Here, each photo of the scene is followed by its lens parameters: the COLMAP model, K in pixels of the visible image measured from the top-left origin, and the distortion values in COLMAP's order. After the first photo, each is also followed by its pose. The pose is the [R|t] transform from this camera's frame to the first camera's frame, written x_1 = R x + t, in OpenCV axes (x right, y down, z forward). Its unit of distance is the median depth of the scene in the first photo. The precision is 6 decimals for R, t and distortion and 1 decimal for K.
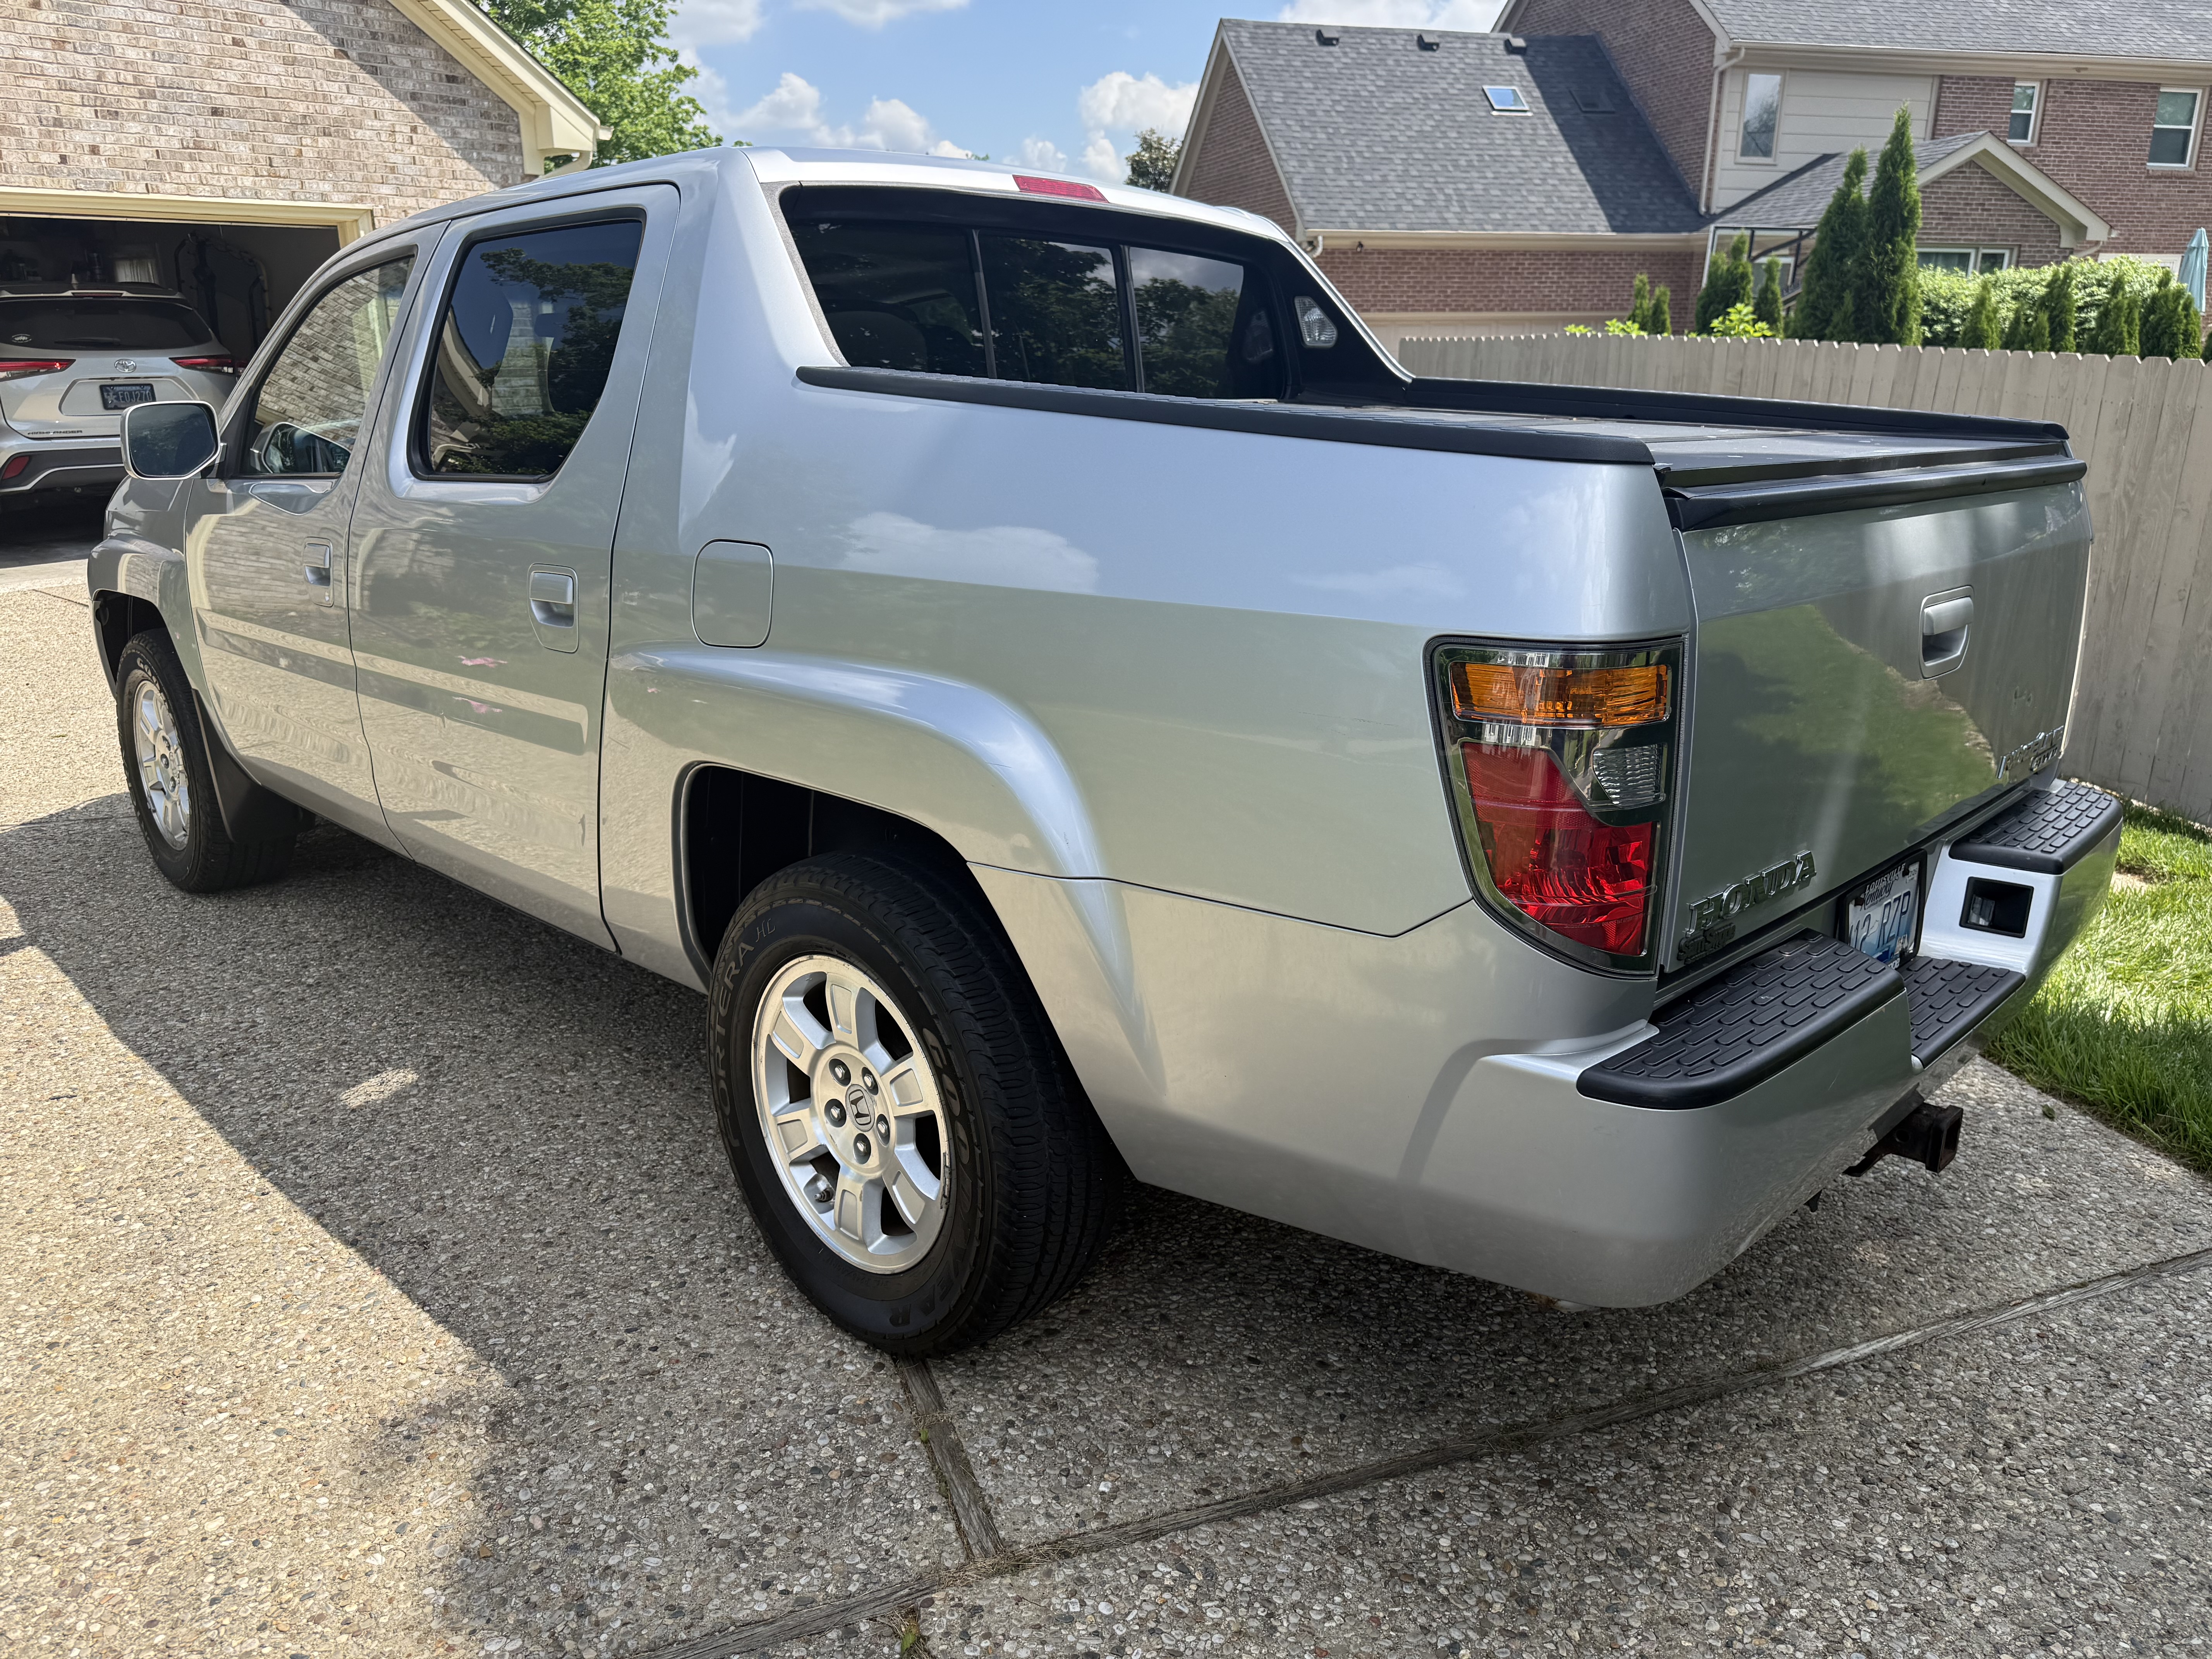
lens RADIAL K [[1593.2, 0, 1093.7], [0, 1593.2, 824.8], [0, 0, 1]] dist [0.020159, -0.023751]
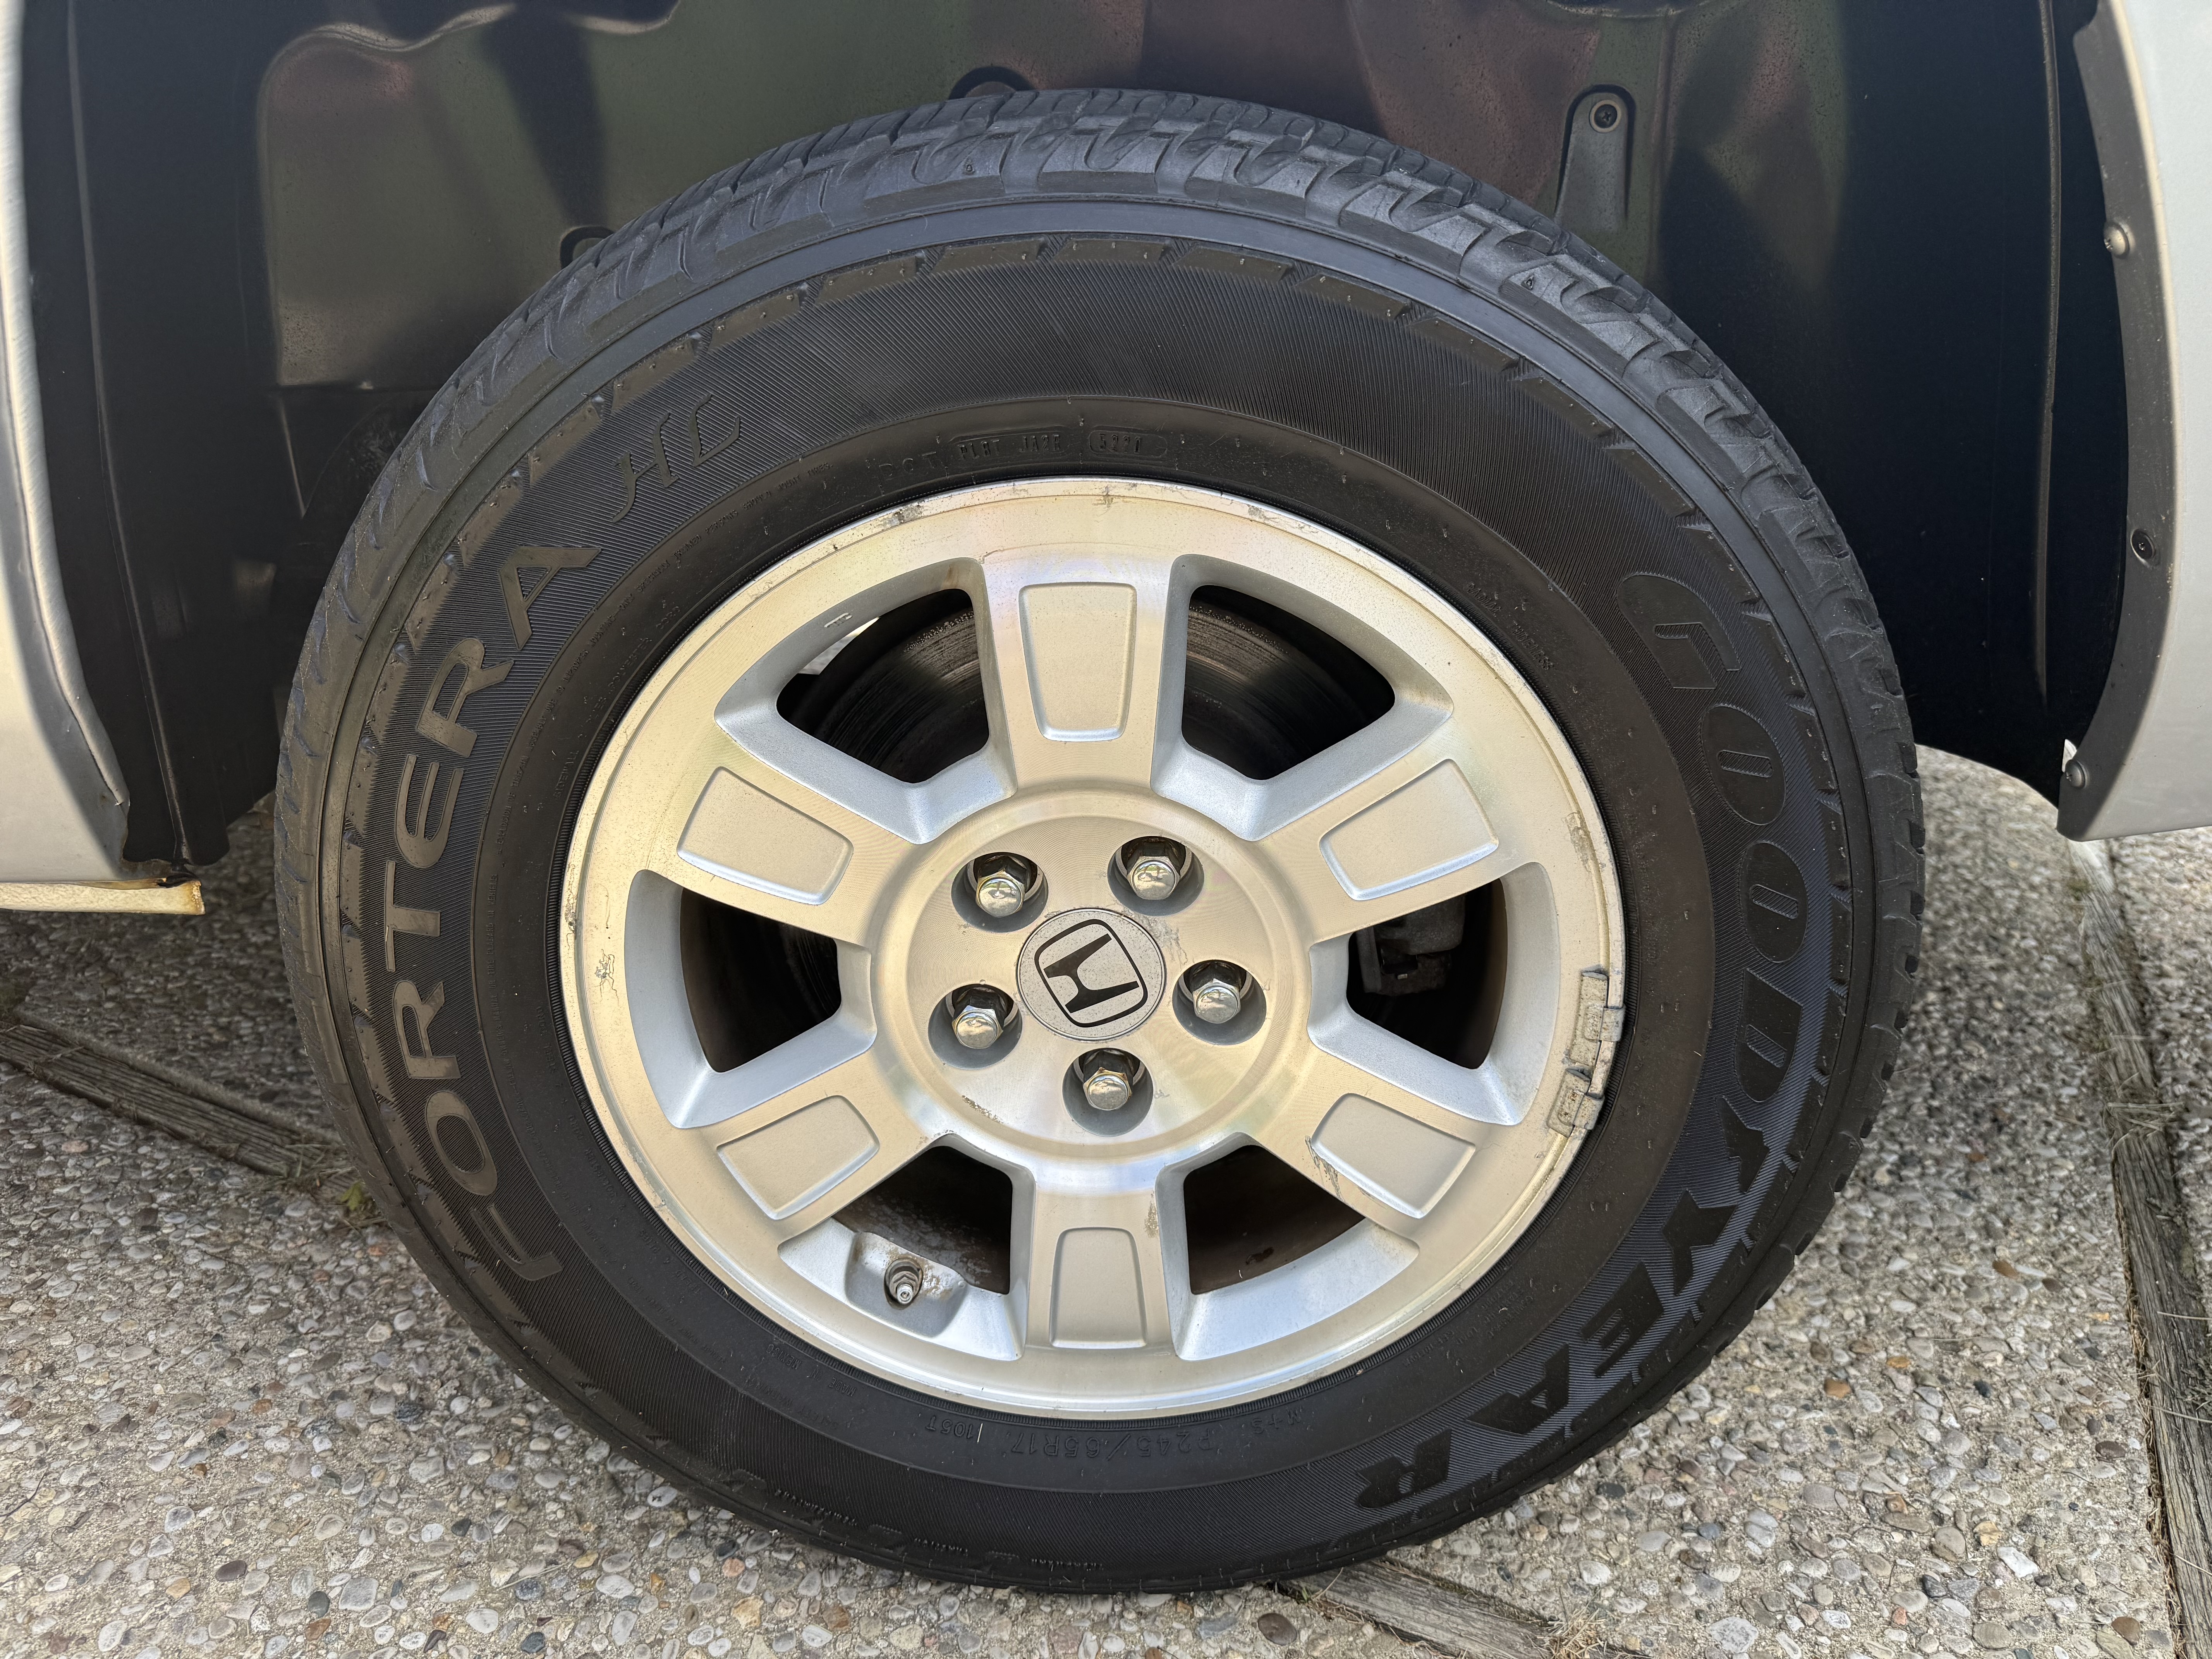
lens RADIAL K [[1593.2, 0, 1108.6], [0, 1593.2, 834.2], [0, 0, 1]] dist [0.020159, -0.023751]
pose [[0.725004, -0.288859, 0.625244, -0.085307], [0.196630, 0.956829, 0.214046, 0.020559], [-0.660081, -0.032242, 0.750502, 0.190712]]
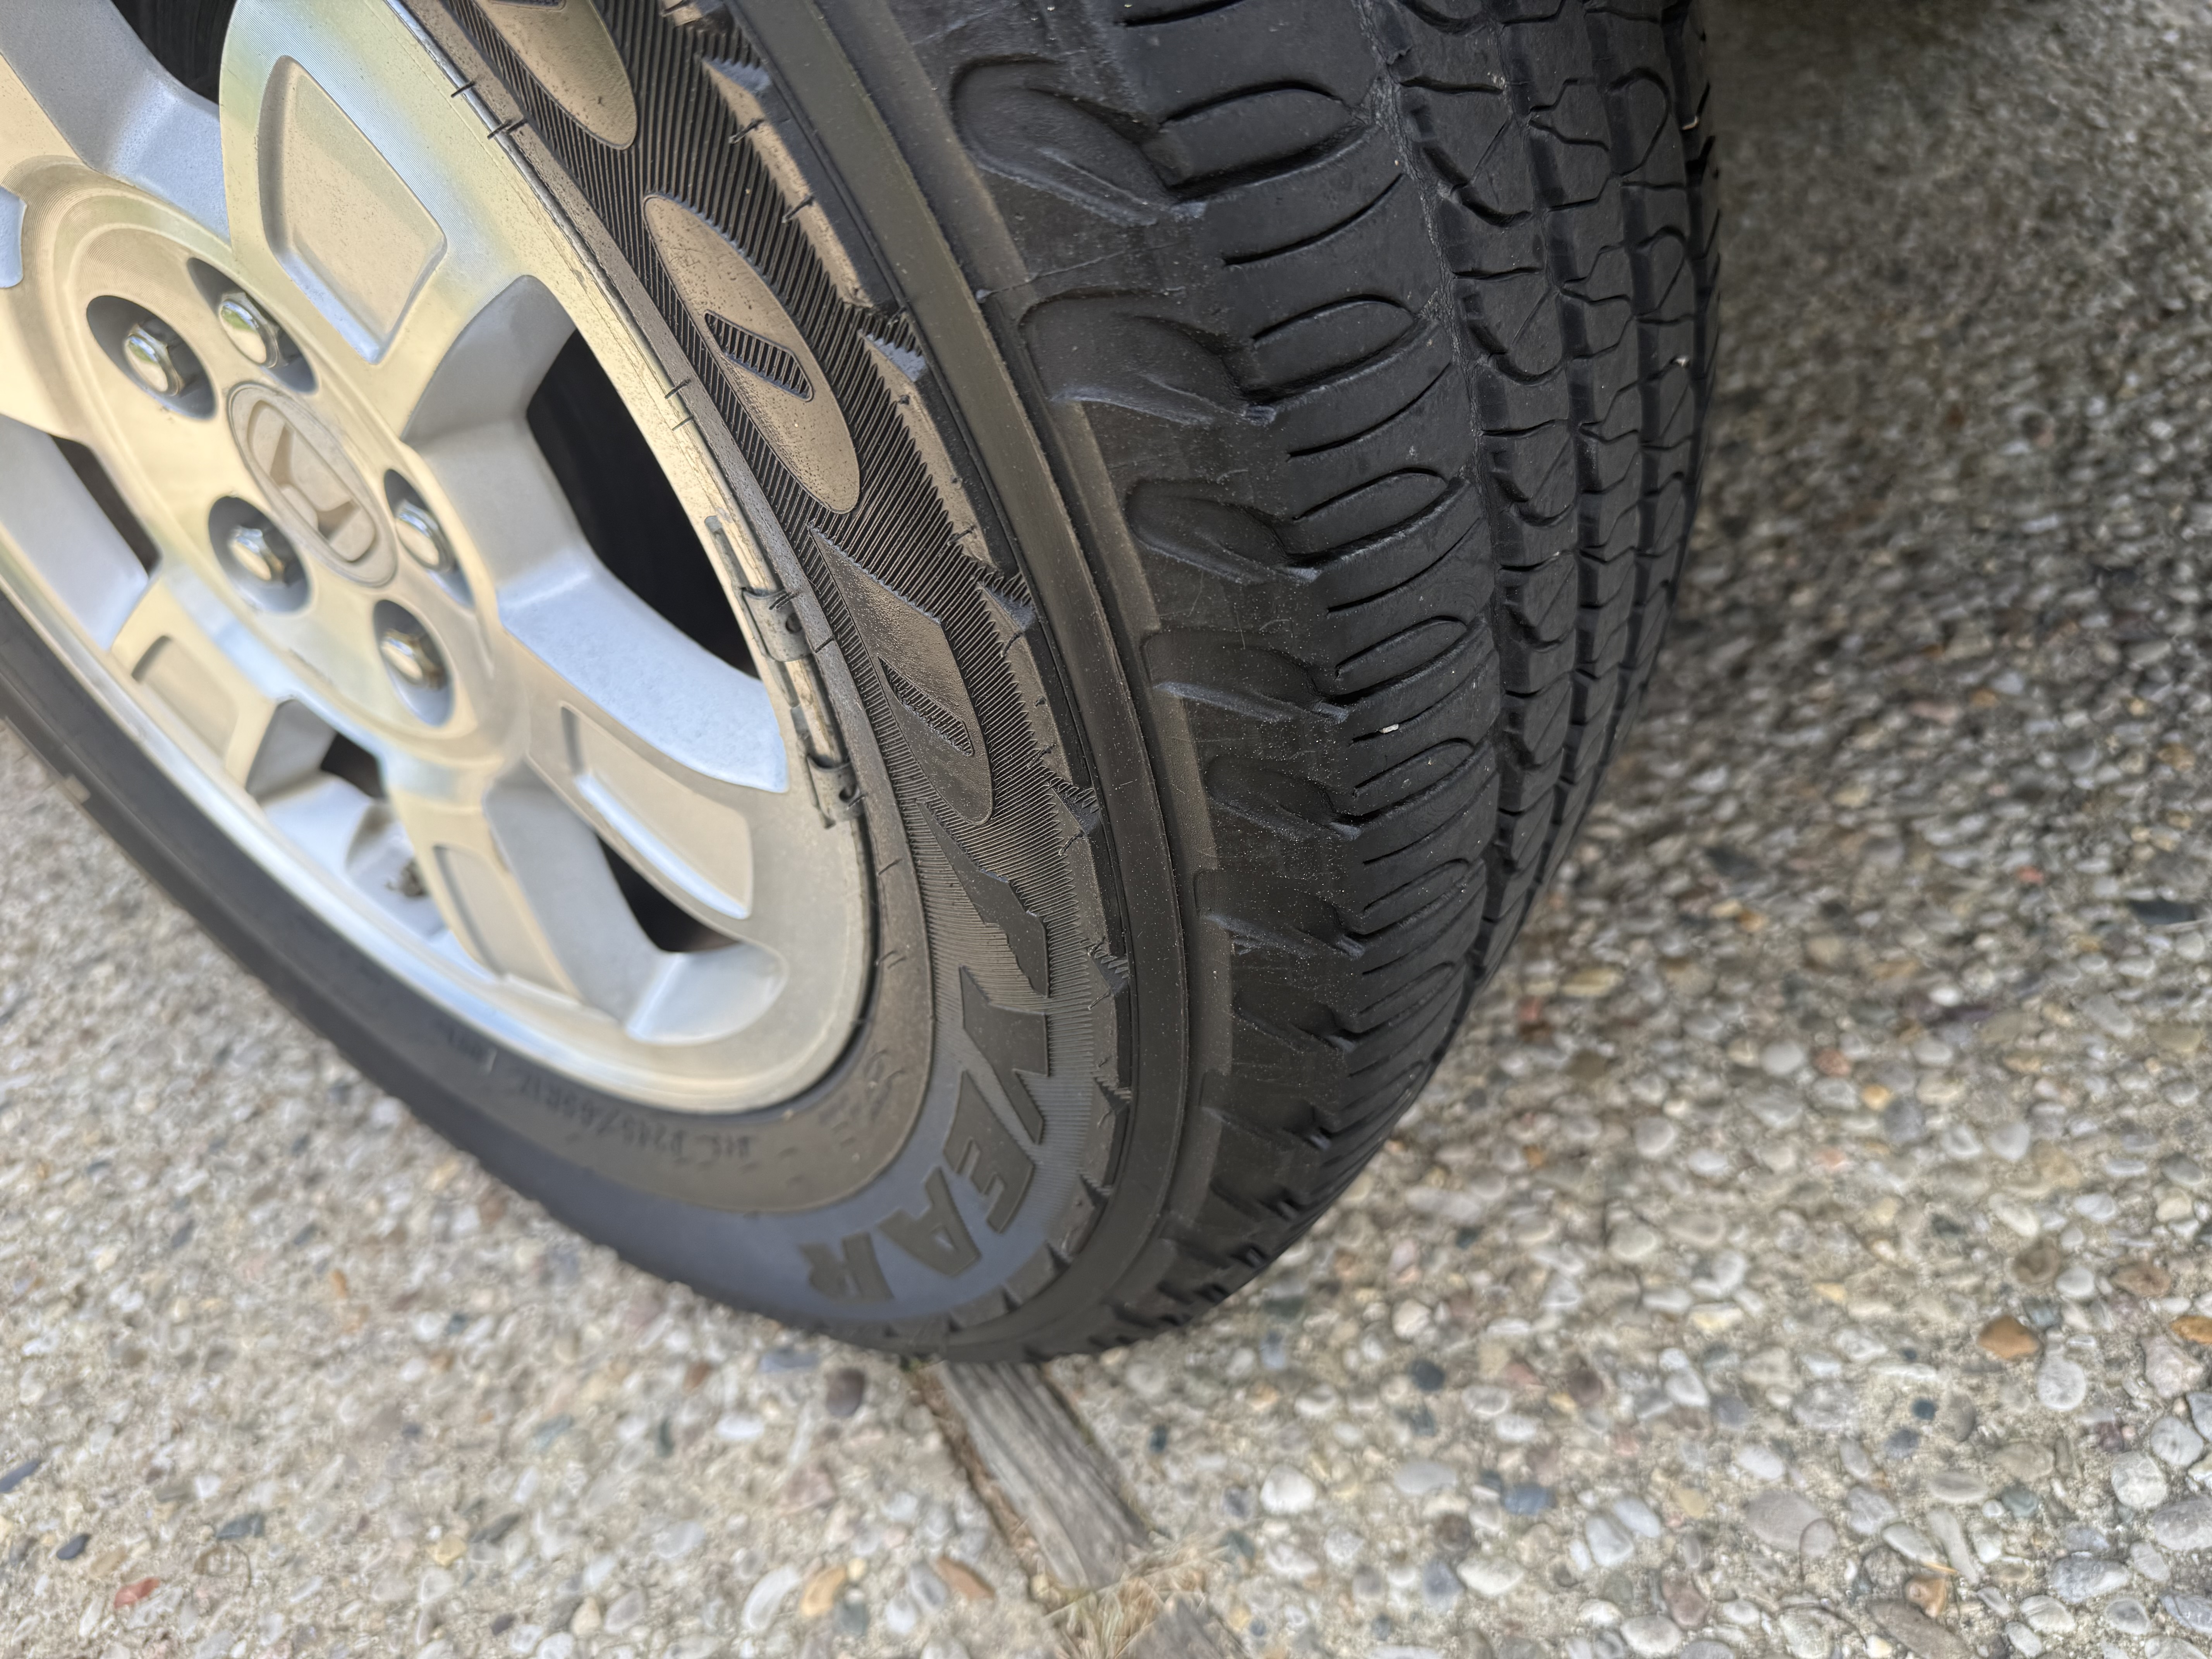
lens RADIAL K [[1593.2, 0, 1109.0], [0, 1593.2, 832.0], [0, 0, 1]] dist [0.020159, -0.023751]
pose [[0.945047, -0.326932, 0.001527, -0.015792], [0.305549, 0.884878, 0.351611, 0.044434], [-0.116304, -0.331822, 0.936145, 0.195230]]
